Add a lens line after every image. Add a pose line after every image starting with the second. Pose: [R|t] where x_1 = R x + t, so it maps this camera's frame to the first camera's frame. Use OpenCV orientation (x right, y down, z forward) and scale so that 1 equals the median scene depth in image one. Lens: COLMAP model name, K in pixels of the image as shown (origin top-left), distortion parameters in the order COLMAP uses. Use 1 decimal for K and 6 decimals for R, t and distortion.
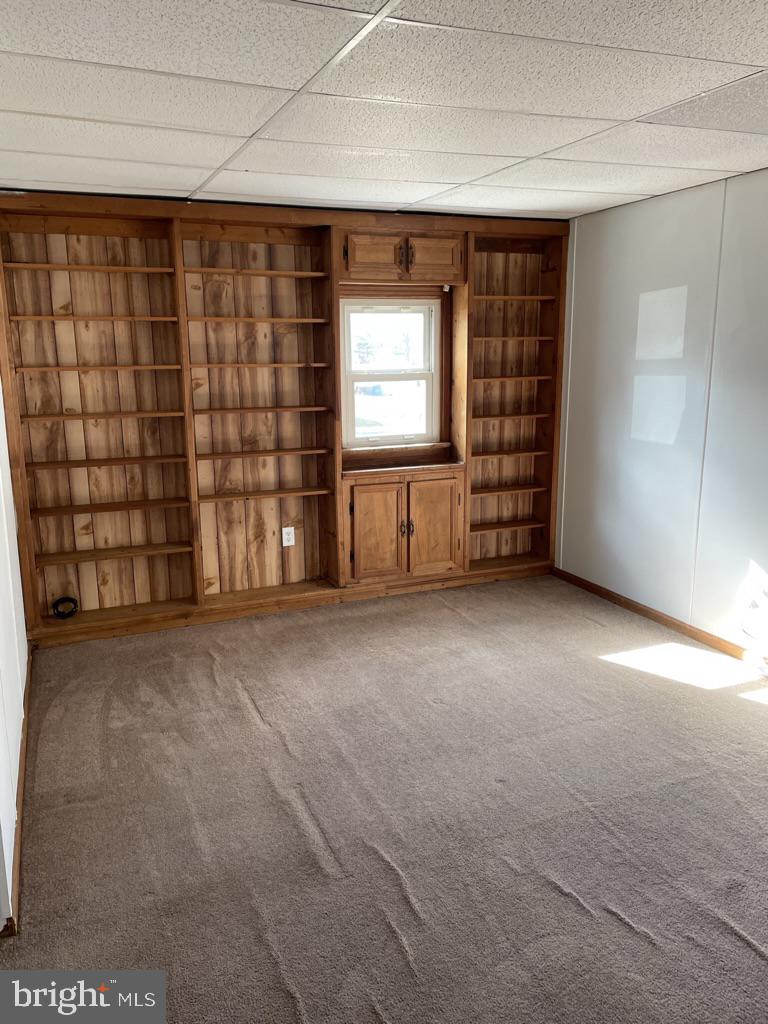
lens RADIAL K [[773.2, 0, 381.9], [0, 773.2, 507.7], [0, 0, 1]] dist [0.088638, -0.111580]
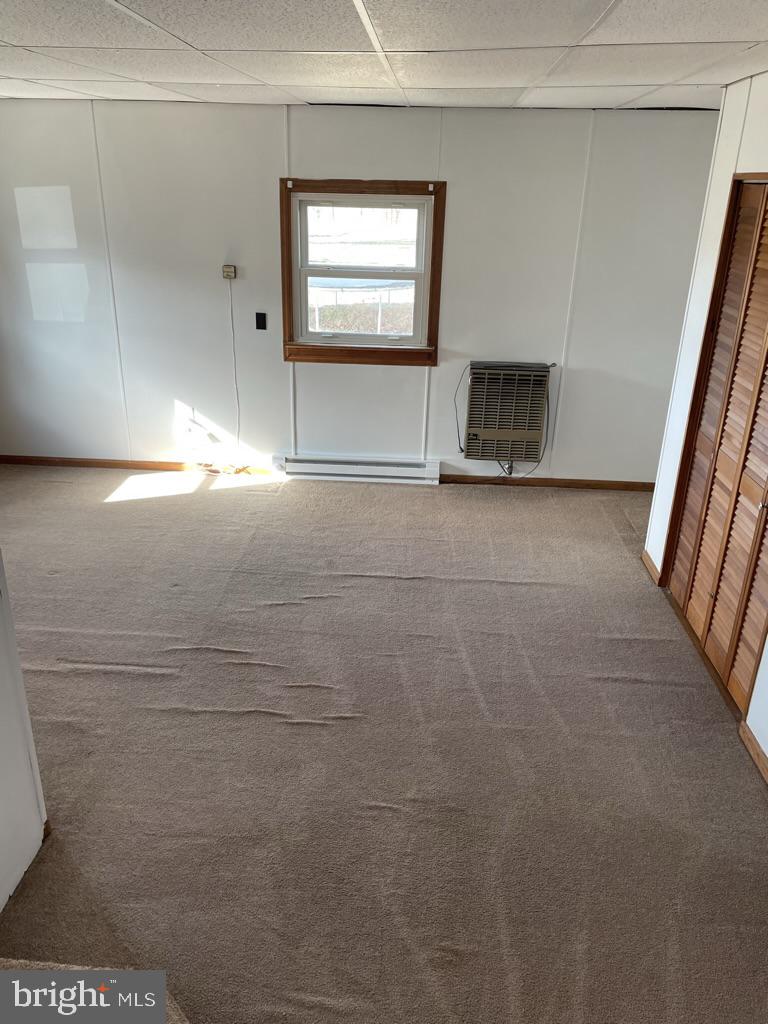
lens RADIAL K [[773.2, 0, 382.0], [0, 773.2, 512.3], [0, 0, 1]] dist [0.088638, -0.111580]
pose [[0.443495, -0.331194, 0.832840, -0.573558], [0.162086, 0.943538, 0.288902, -0.082765], [-0.881499, 0.006865, 0.472136, 0.012490]]
